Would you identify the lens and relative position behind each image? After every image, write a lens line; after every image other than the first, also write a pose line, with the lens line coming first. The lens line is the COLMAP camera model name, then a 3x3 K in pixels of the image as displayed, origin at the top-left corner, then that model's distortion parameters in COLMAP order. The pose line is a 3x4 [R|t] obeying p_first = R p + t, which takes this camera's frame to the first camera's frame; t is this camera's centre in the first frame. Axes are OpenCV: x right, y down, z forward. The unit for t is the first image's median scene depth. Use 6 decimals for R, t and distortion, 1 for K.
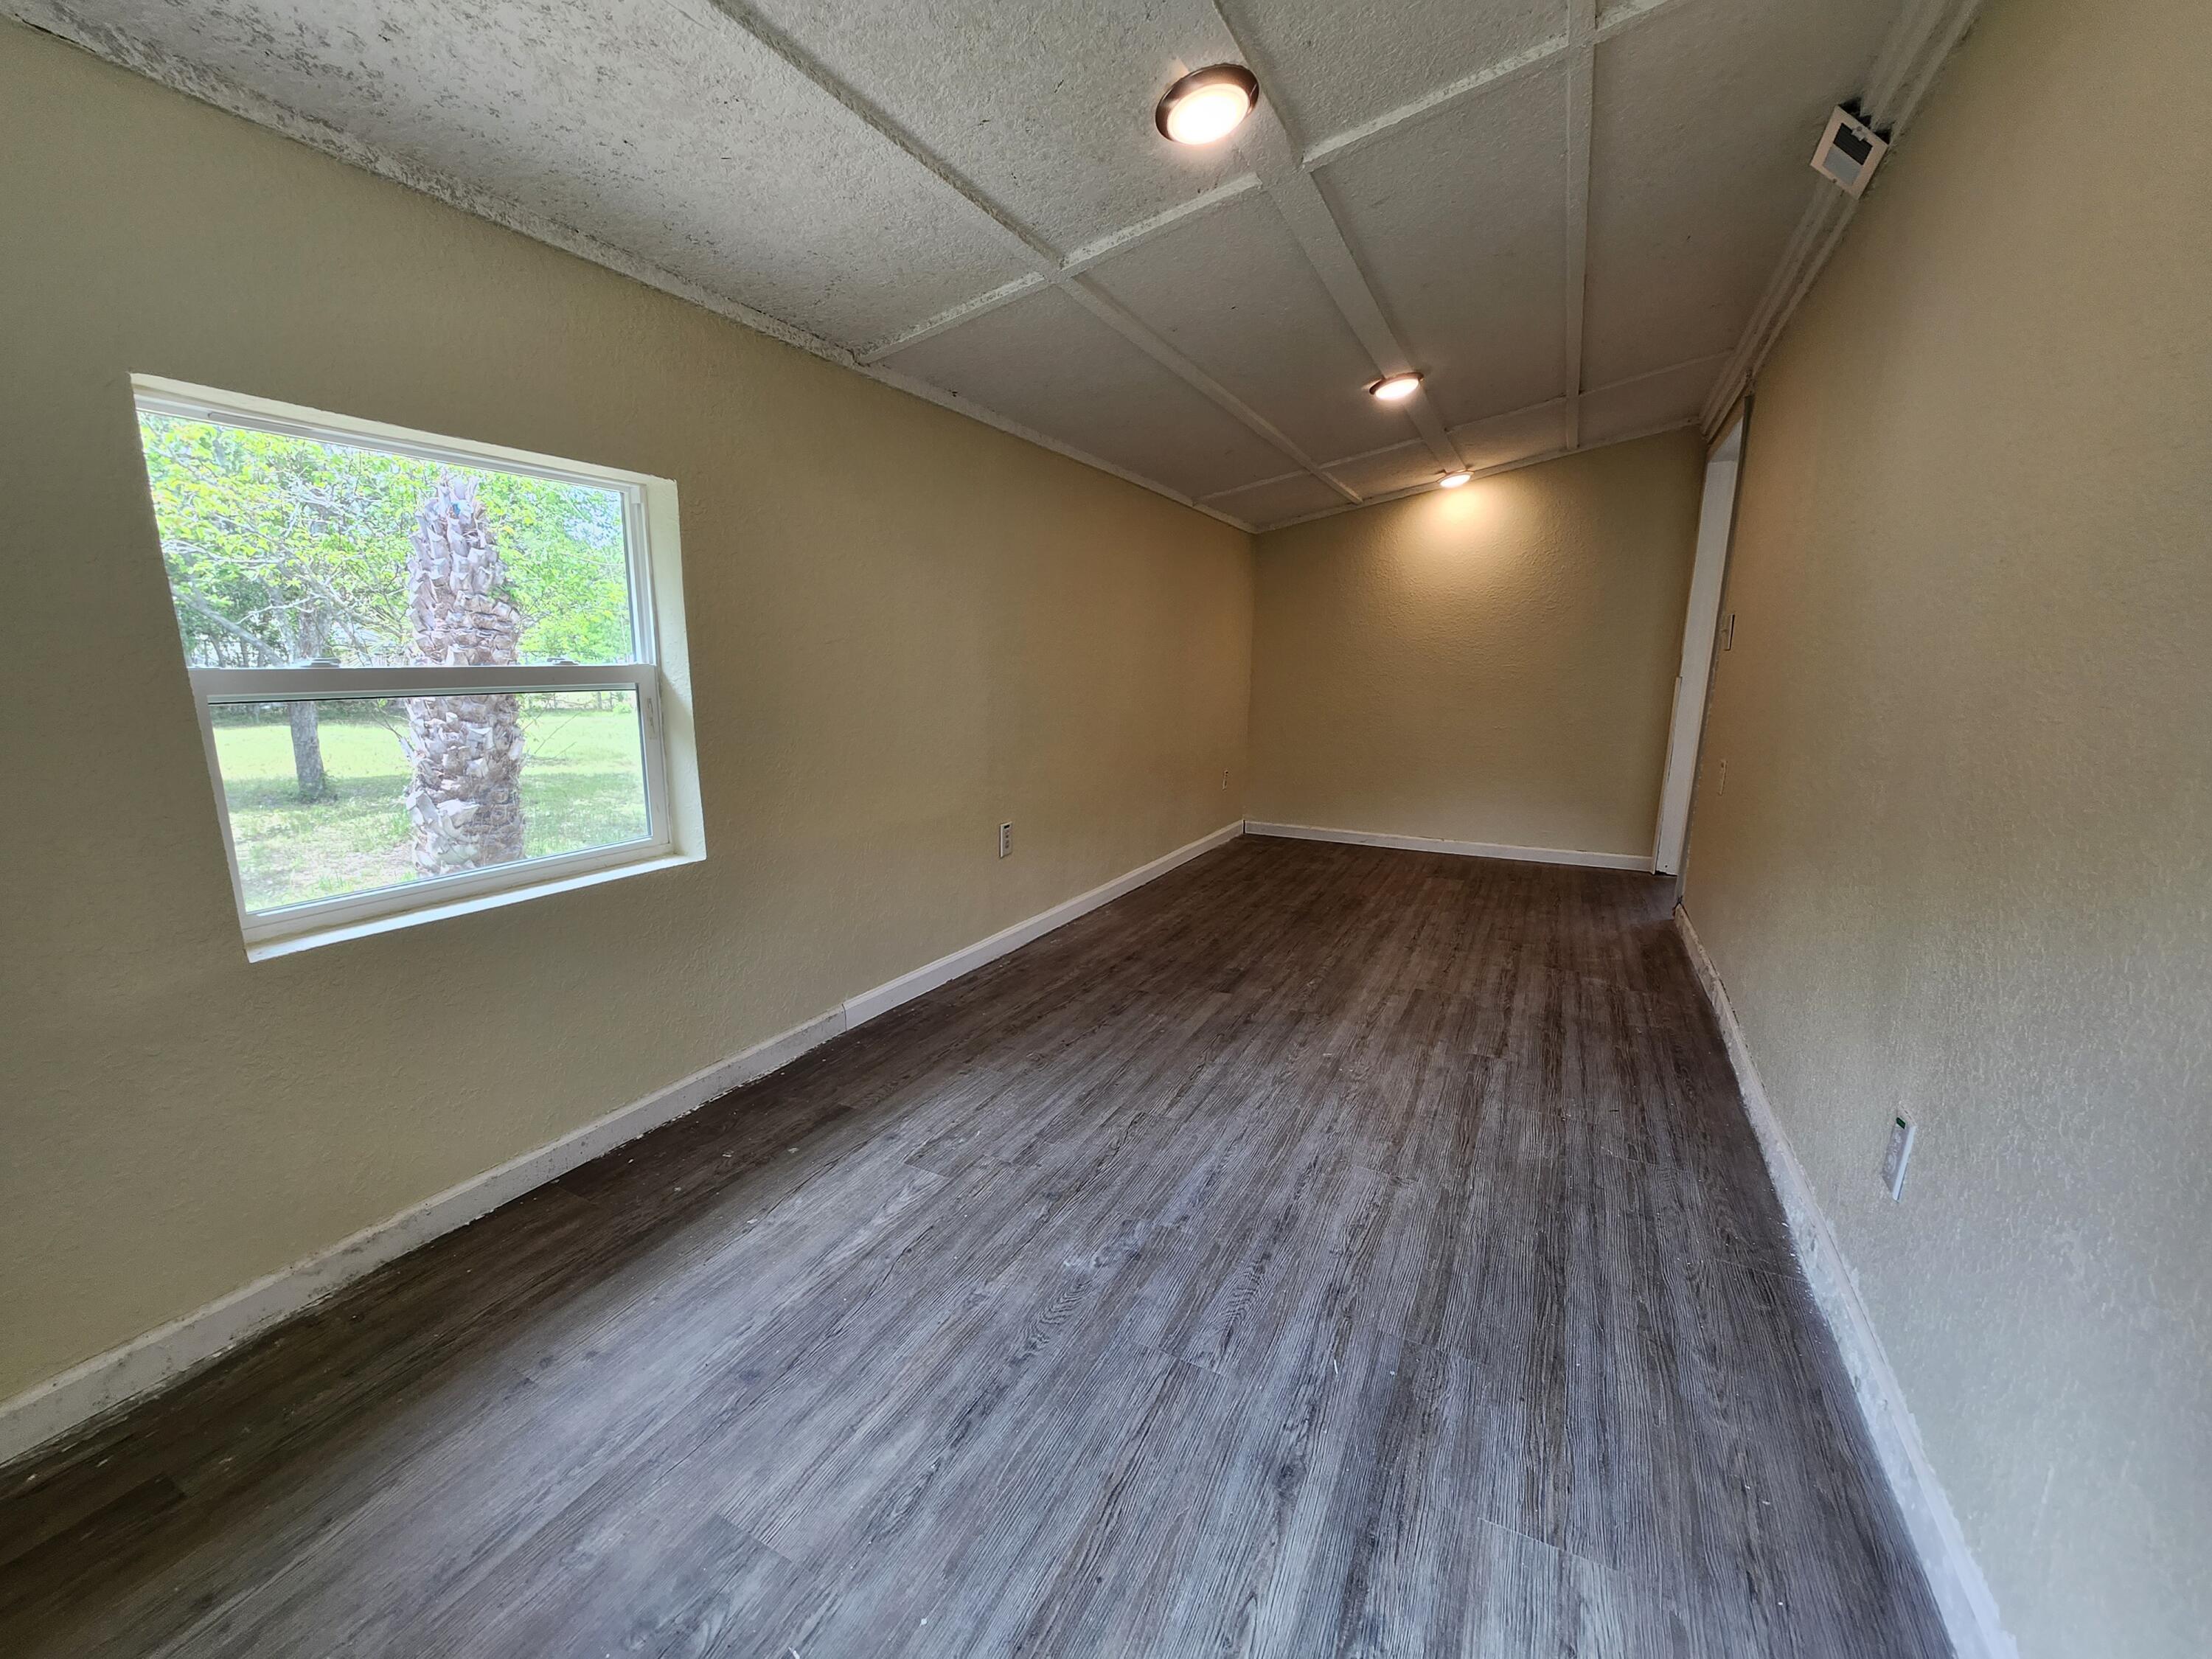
lens RADIAL K [[887.3, 0, 1089.7], [0, 887.3, 817.1], [0, 0, 1]] dist [-0.014489, -0.000978]
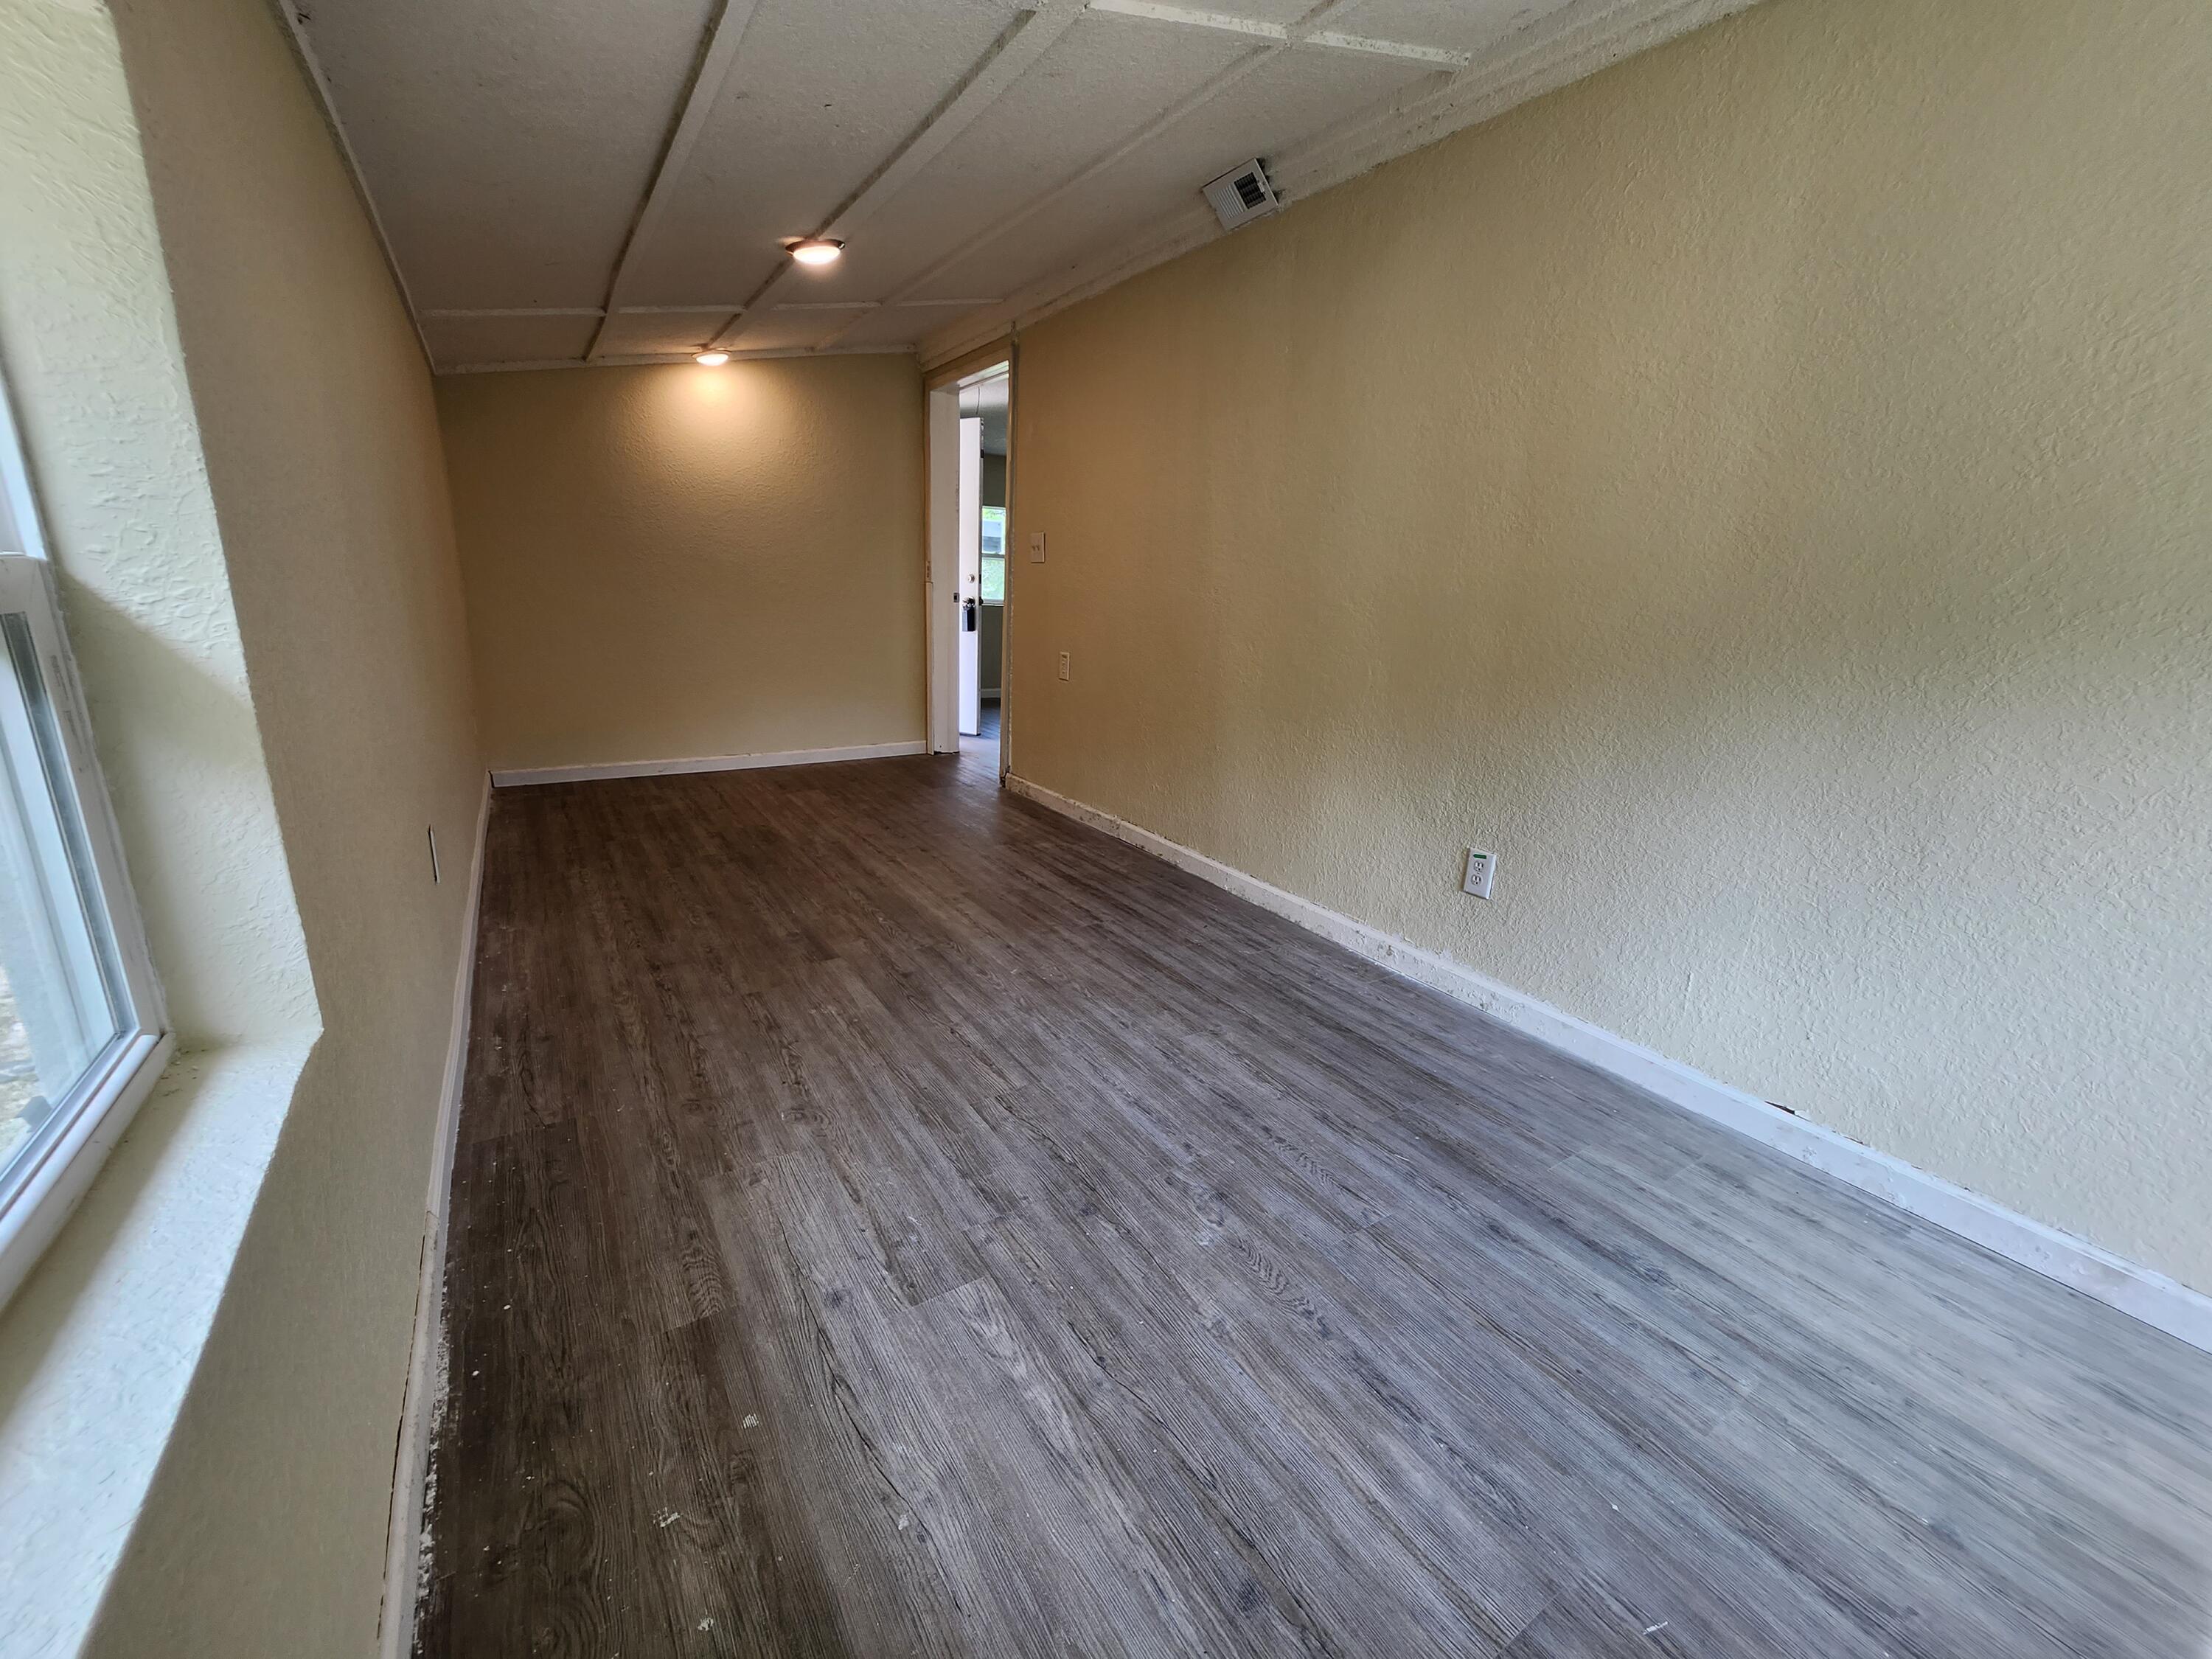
lens RADIAL K [[887.3, 0, 1097.1], [0, 887.3, 824.7], [0, 0, 1]] dist [-0.014489, -0.000978]
pose [[0.501220, -0.220329, 0.836800, -0.640103], [0.118826, 0.975405, 0.185650, -0.092446], [-0.857123, 0.006382, 0.515073, 0.515331]]
